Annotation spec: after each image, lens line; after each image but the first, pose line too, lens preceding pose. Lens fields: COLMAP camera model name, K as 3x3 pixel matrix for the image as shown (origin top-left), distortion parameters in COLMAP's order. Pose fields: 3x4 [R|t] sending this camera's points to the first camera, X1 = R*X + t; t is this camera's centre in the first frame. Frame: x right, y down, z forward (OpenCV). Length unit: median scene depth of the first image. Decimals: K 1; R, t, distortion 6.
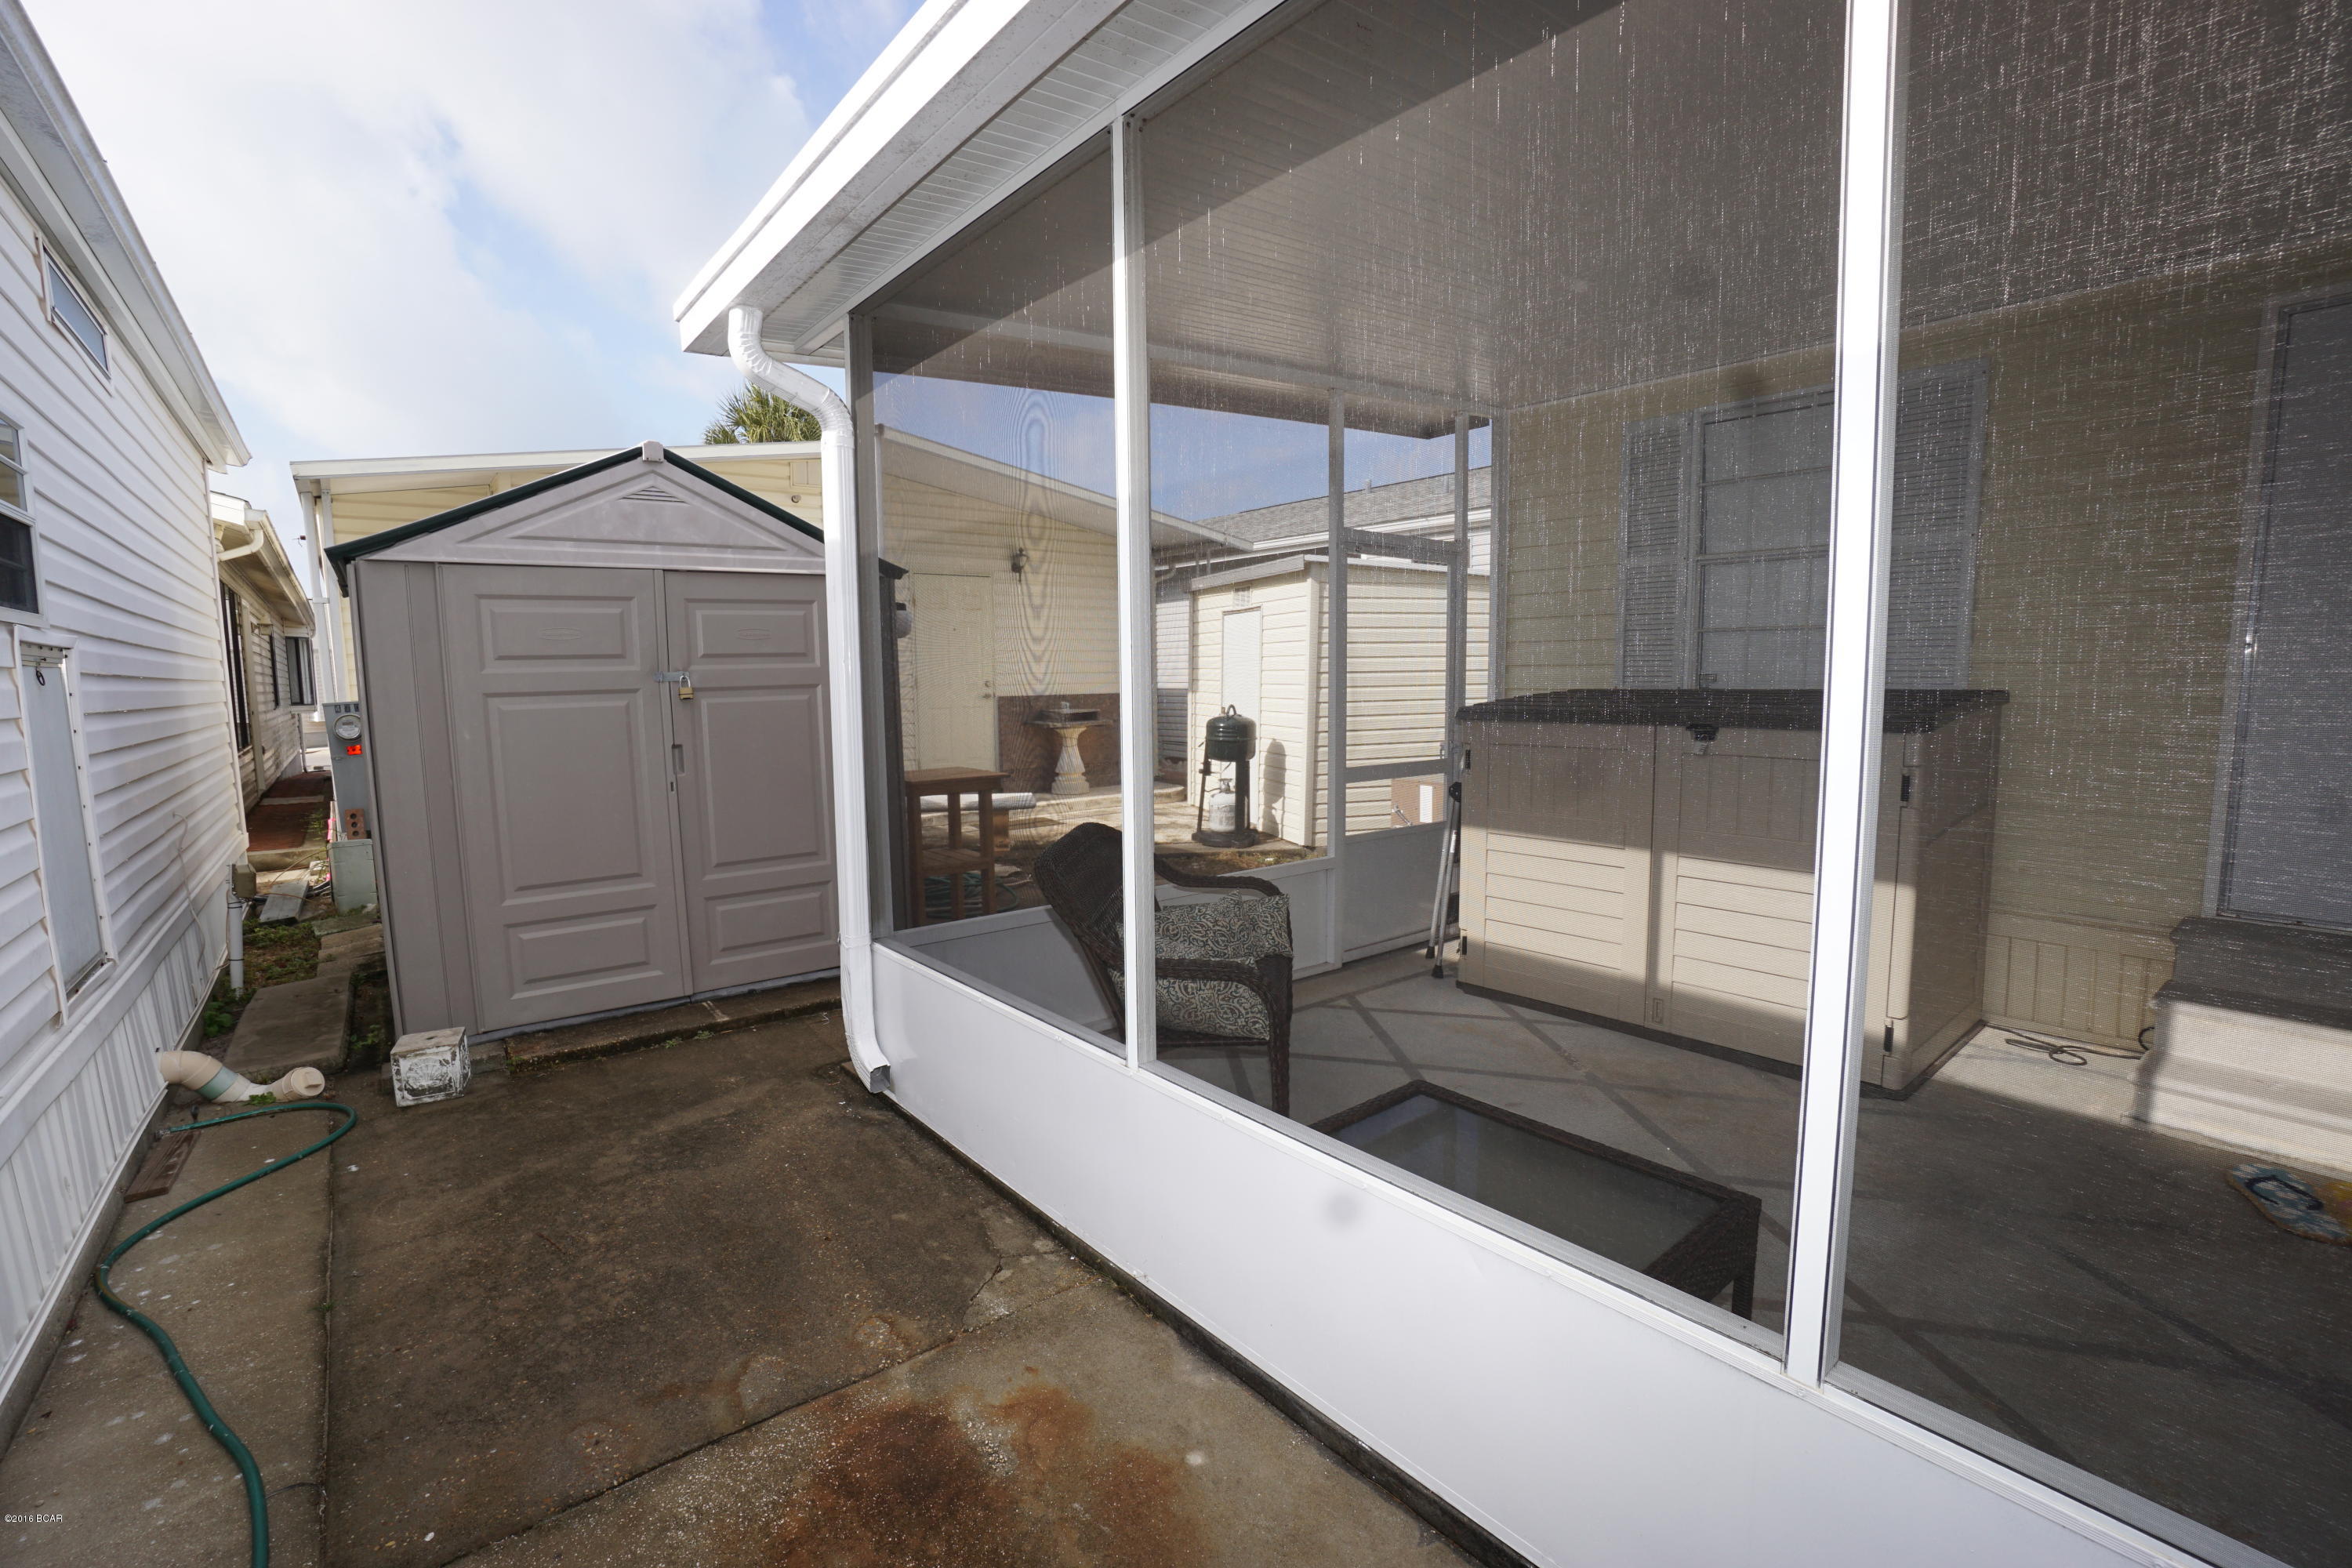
lens RADIAL K [[1037.4, 0, 1172.9], [0, 1037.4, 784.2], [0, 0, 1]] dist [-0.059382, 0.019390]
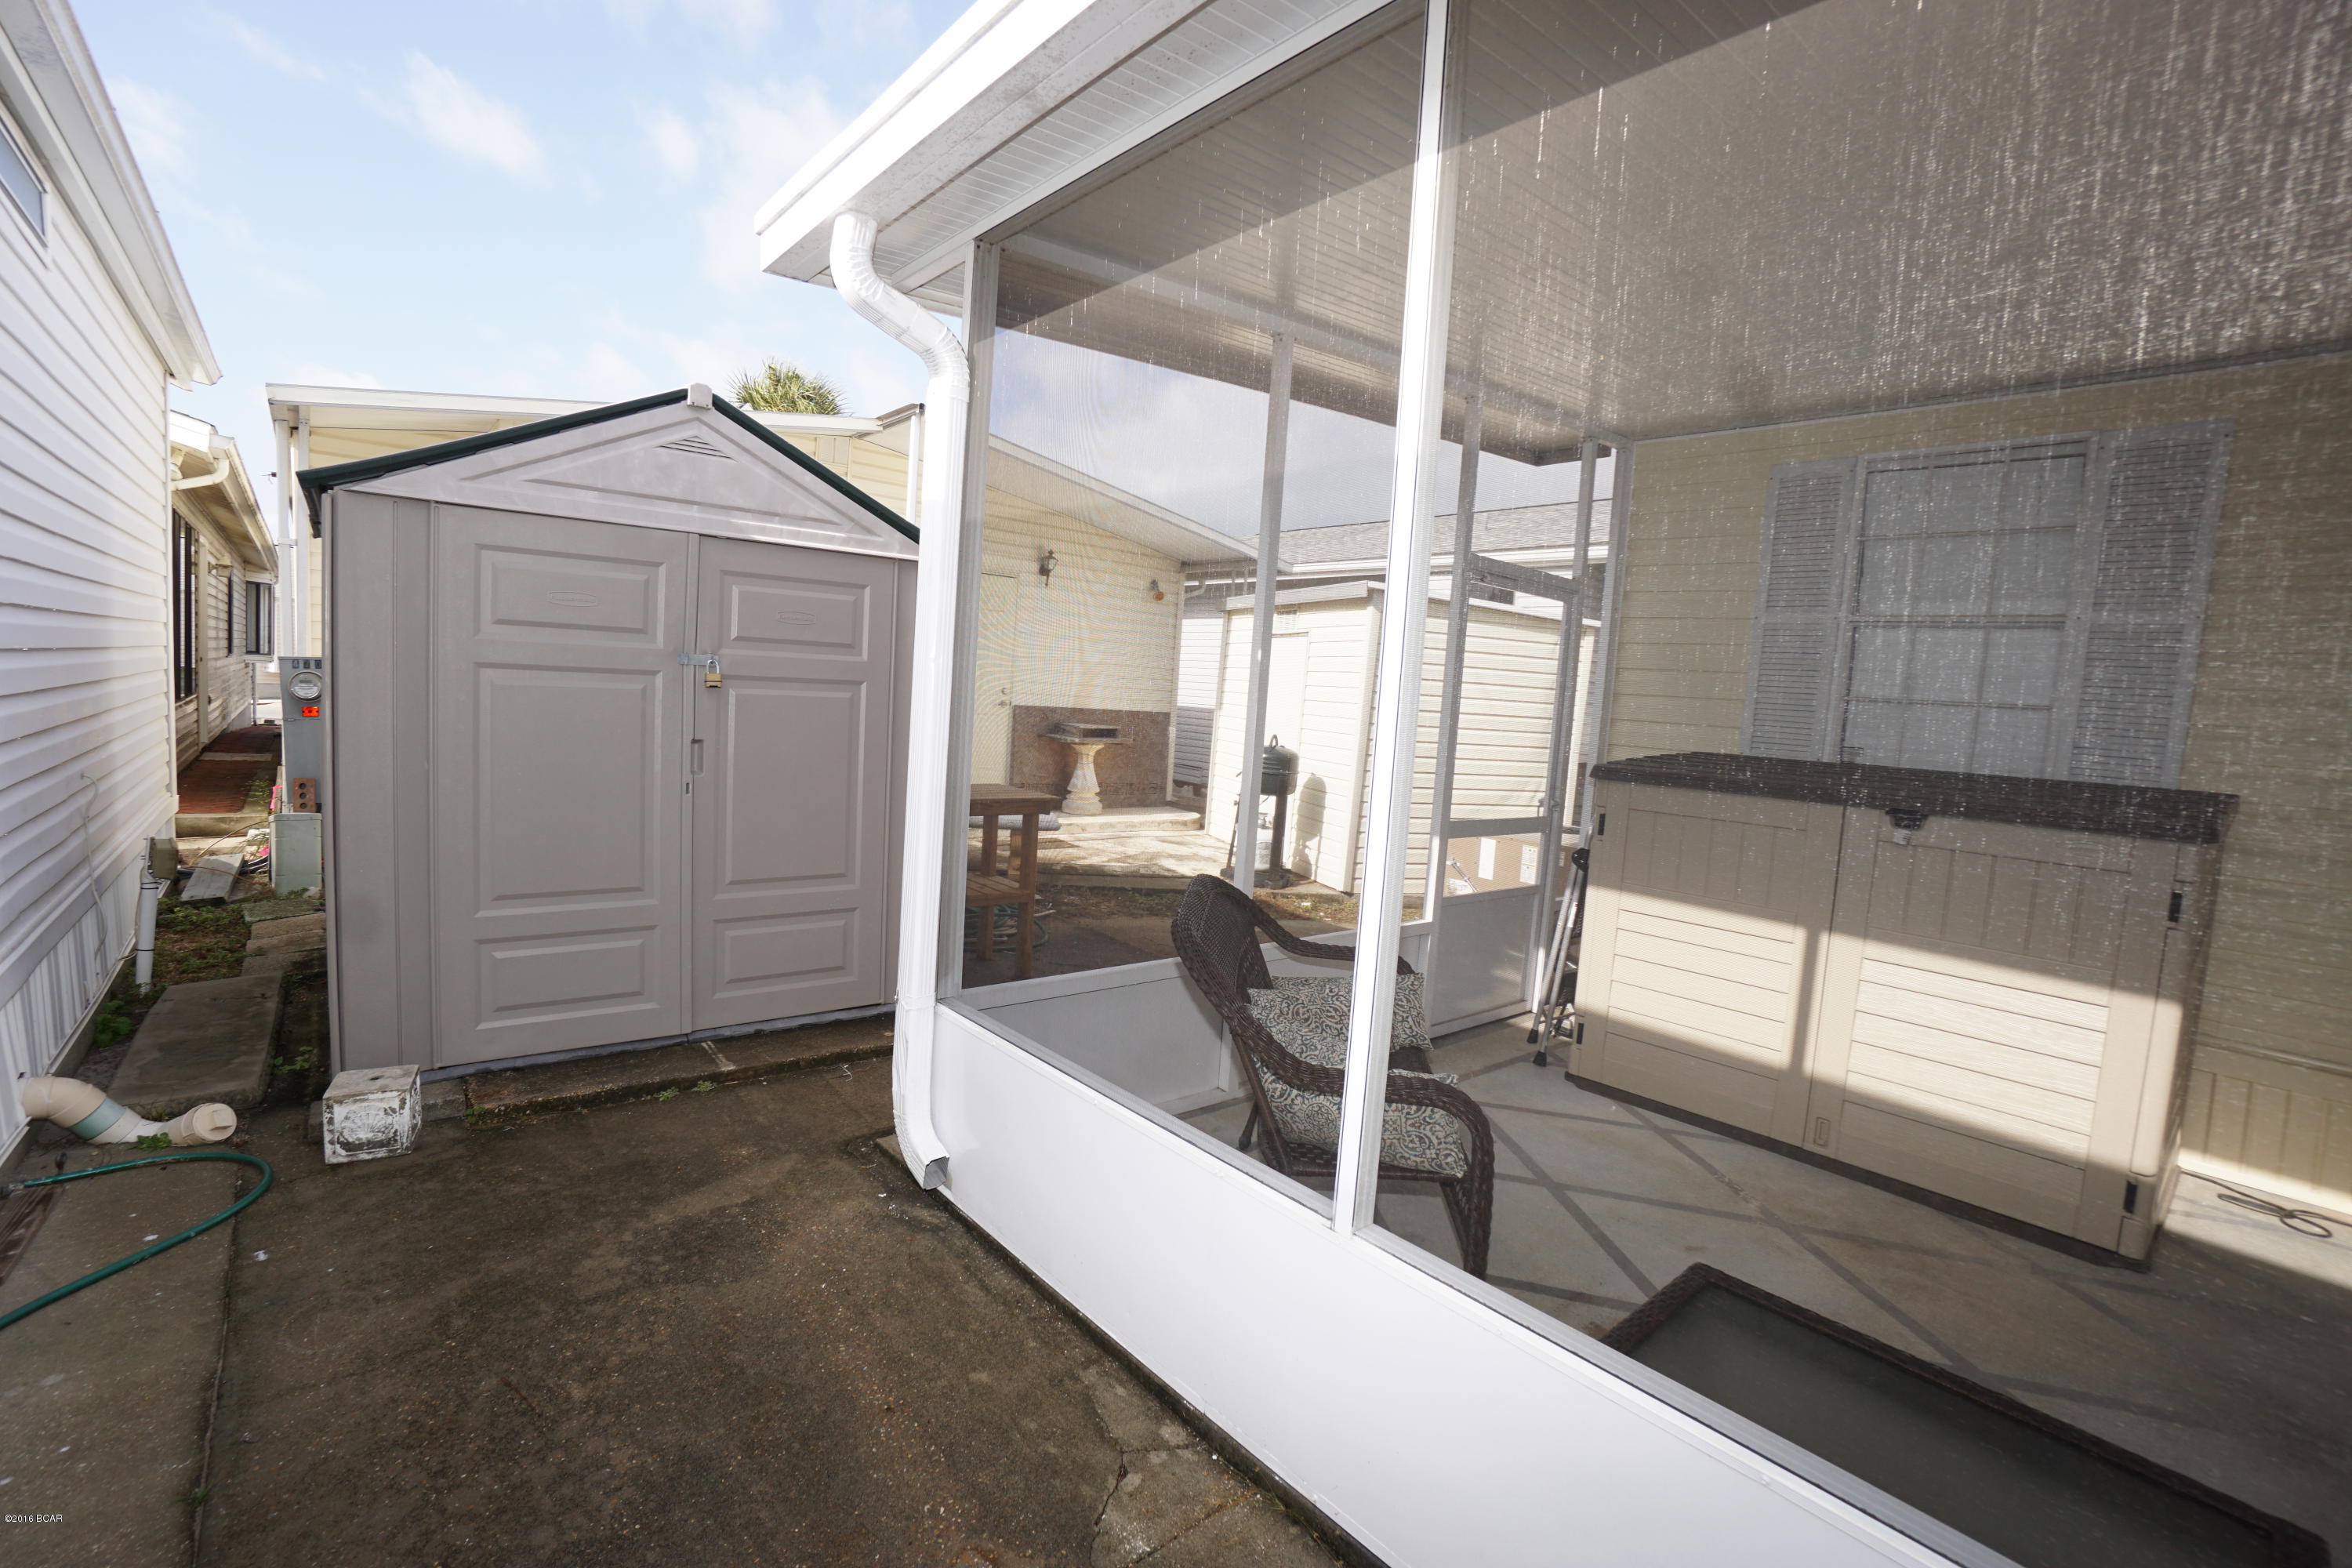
lens RADIAL K [[1037.4, 0, 1175.3], [0, 1037.4, 780.6], [0, 0, 1]] dist [-0.059382, 0.019390]
pose [[0.996682, 0.075253, 0.031009, -0.126845], [-0.074579, 0.996964, -0.022361, -0.016965], [-0.032598, 0.019974, 0.999269, 0.153433]]
